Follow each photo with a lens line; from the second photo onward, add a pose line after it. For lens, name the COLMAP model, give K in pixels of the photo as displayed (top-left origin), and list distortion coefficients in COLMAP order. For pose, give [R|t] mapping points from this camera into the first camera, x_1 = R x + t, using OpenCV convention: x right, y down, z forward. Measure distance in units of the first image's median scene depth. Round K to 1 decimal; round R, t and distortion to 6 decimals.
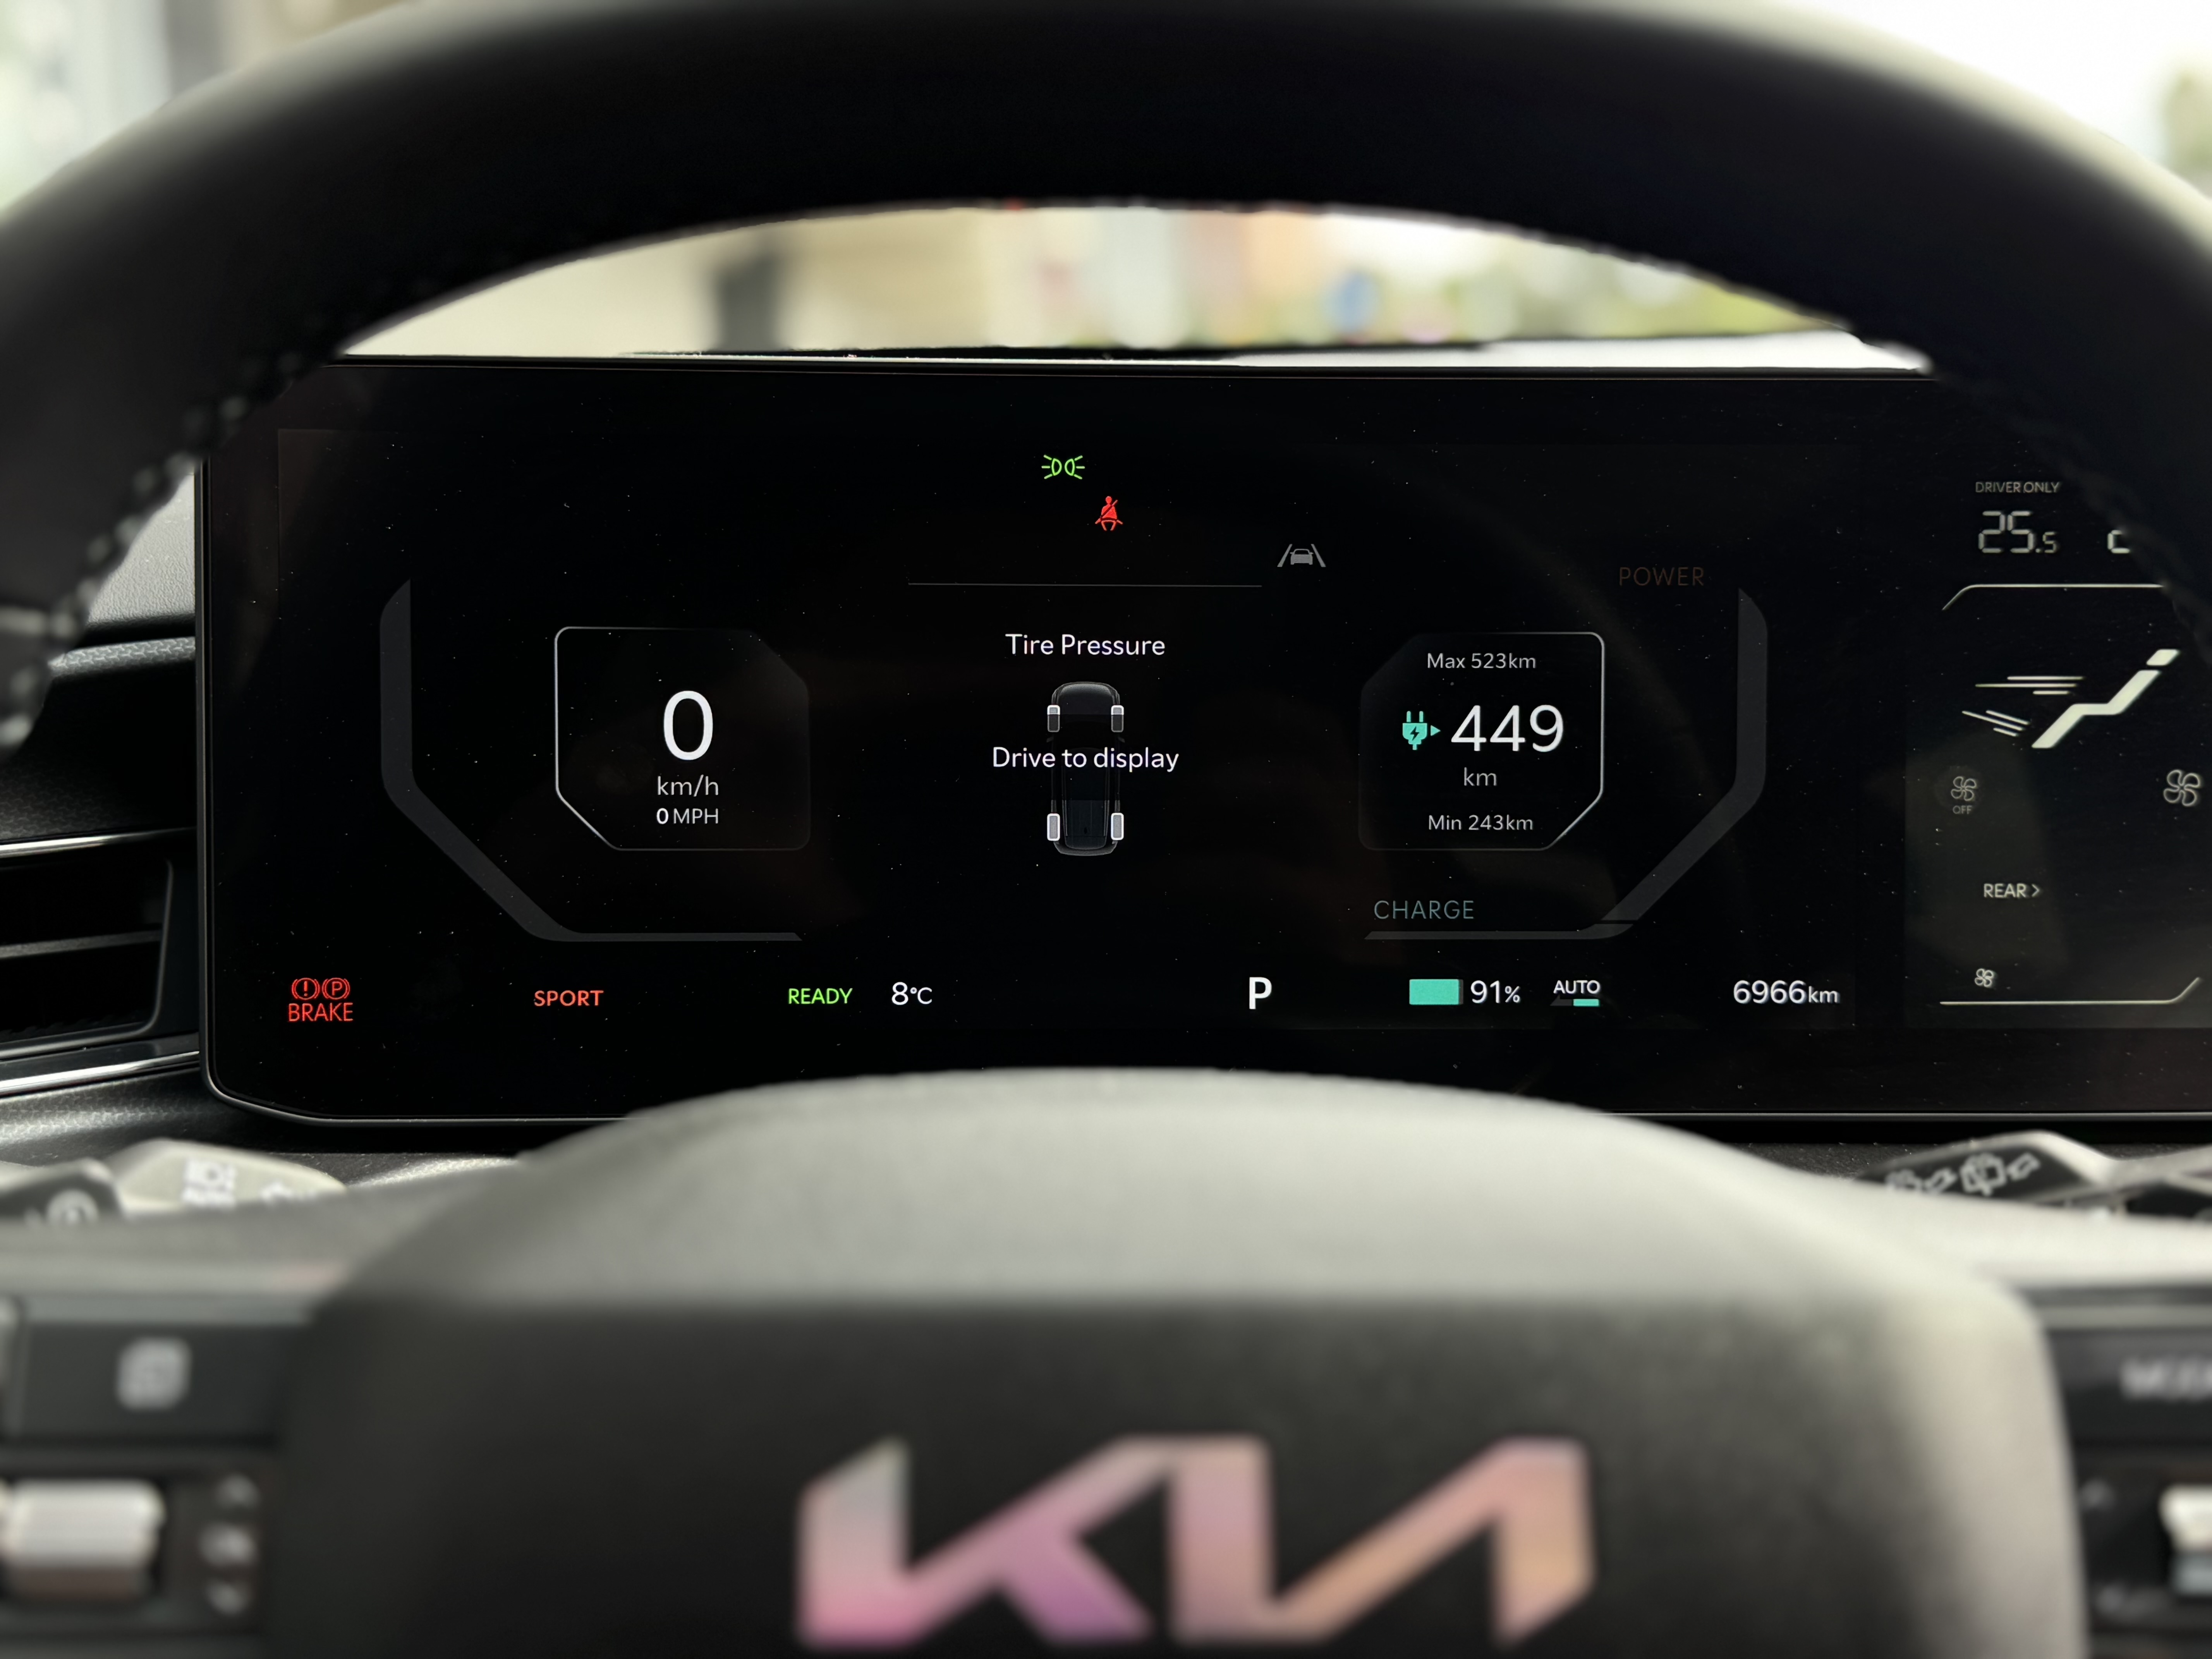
lens RADIAL K [[2445.6, 0, 1106.0], [0, 2445.6, 829.5], [0, 0, 1]] dist [-0.457704, -0.012017]
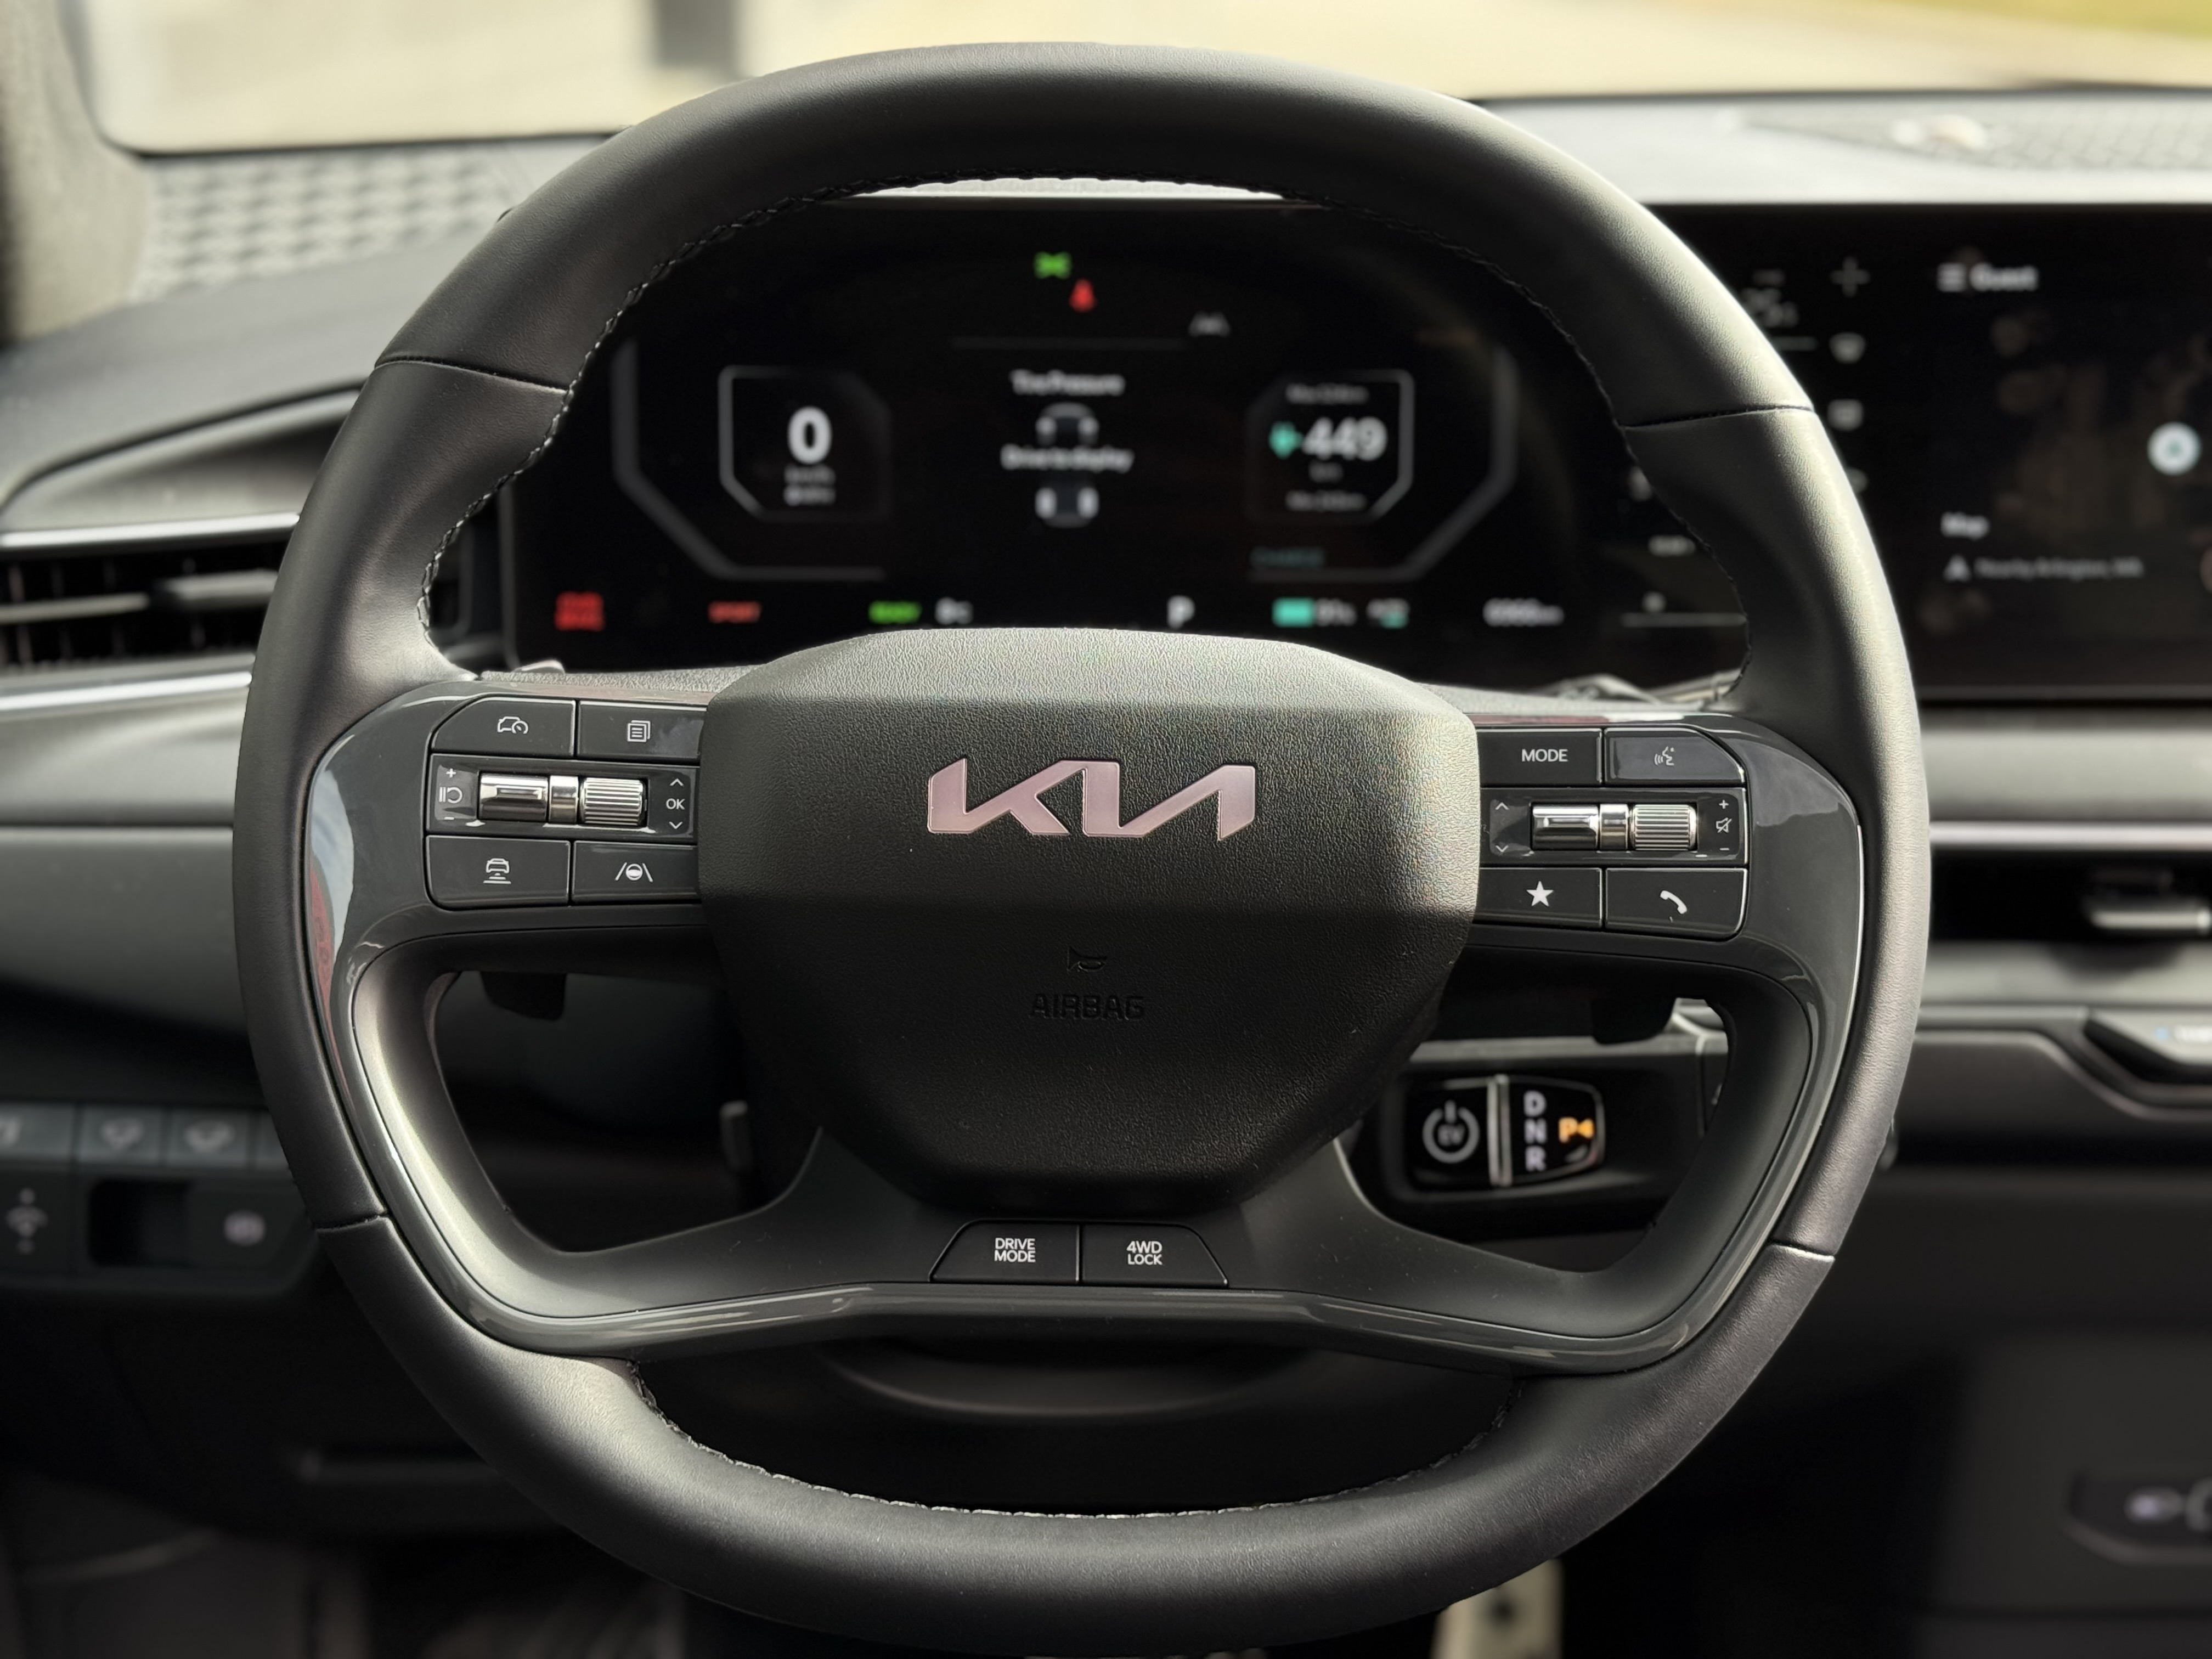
lens RADIAL K [[3291.8, 0, 1106.0], [0, 3291.8, 829.5], [0, 0, 1]] dist [0.163973, 0.004853]
pose [[0.999880, 0.004362, -0.014865, 0.051193], [-0.002957, 0.995637, 0.093267, 0.010457], [0.015207, -0.093212, 0.995530, -1.144898]]
